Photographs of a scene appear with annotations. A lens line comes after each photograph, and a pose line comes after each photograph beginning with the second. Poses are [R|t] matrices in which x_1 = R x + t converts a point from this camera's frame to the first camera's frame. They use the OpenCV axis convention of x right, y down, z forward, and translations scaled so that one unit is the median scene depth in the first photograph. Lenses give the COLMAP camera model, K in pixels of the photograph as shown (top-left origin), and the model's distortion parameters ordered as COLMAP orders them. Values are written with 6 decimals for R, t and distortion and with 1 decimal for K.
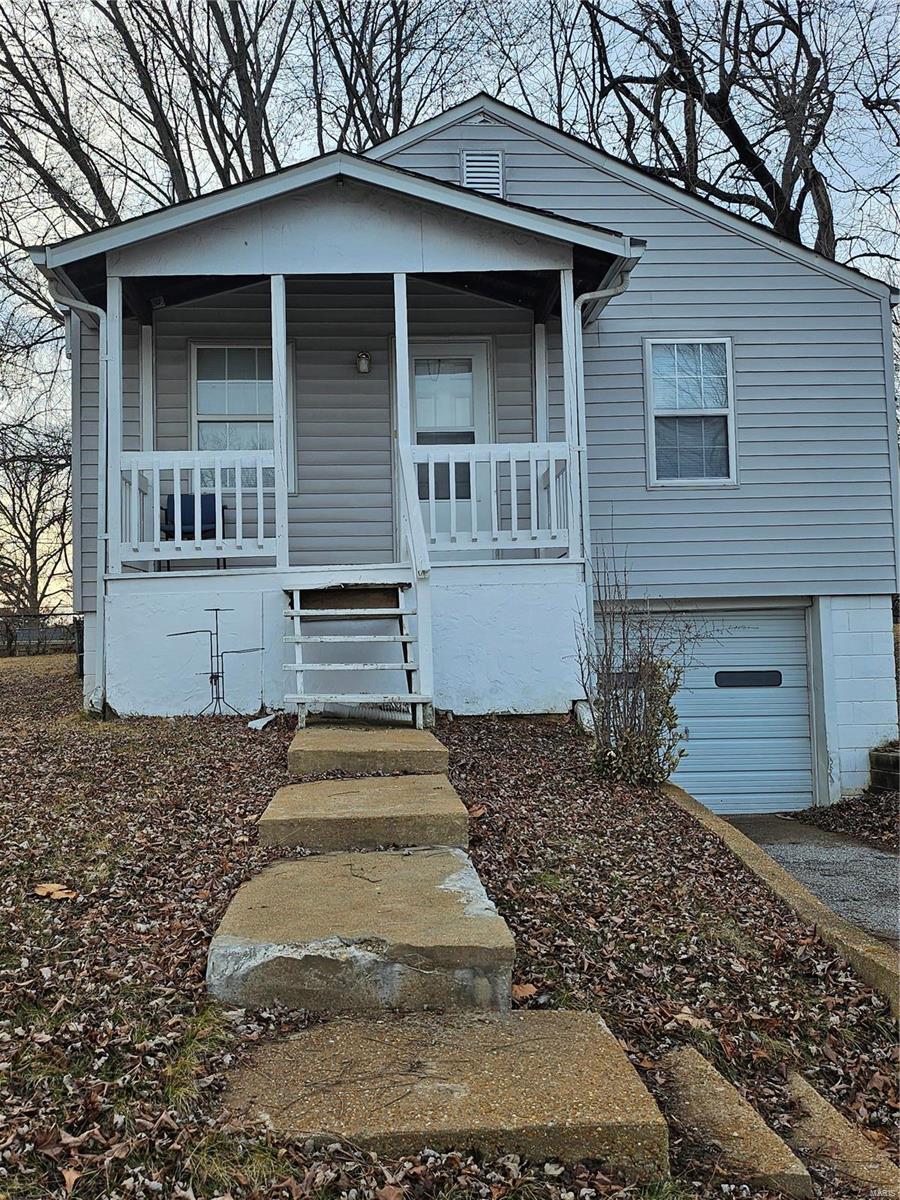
lens RADIAL K [[1210.9, 0, 436.4], [0, 1210.9, 601.9], [0, 0, 1]] dist [0.092145, -0.119859]
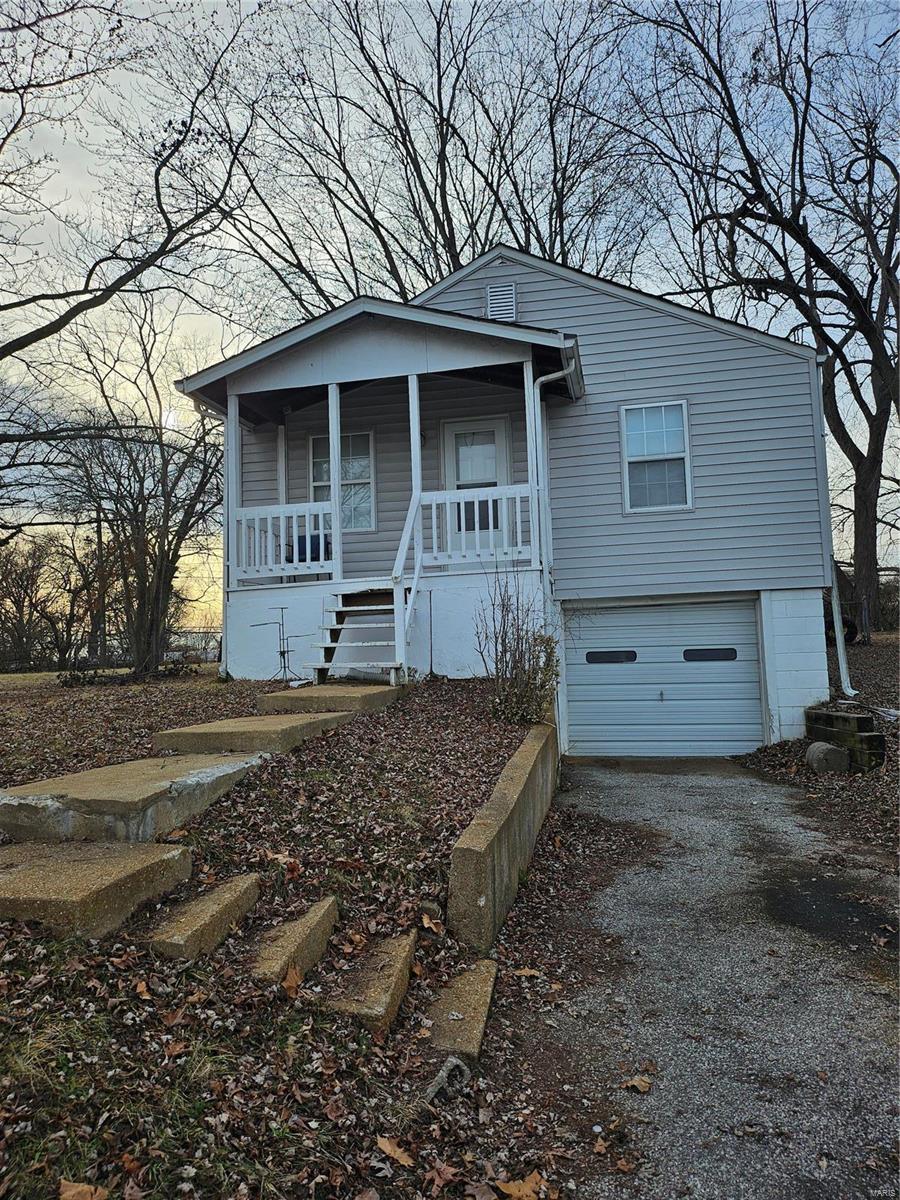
lens RADIAL K [[859.3, 0, 450.2], [0, 859.3, 611.5], [0, 0, 1]] dist [0.077246, -0.091907]
pose [[0.965948, -0.024598, -0.257564, 0.269415], [0.022281, 0.999681, -0.011912, 0.024914], [0.257775, 0.005767, 0.966188, 0.018831]]
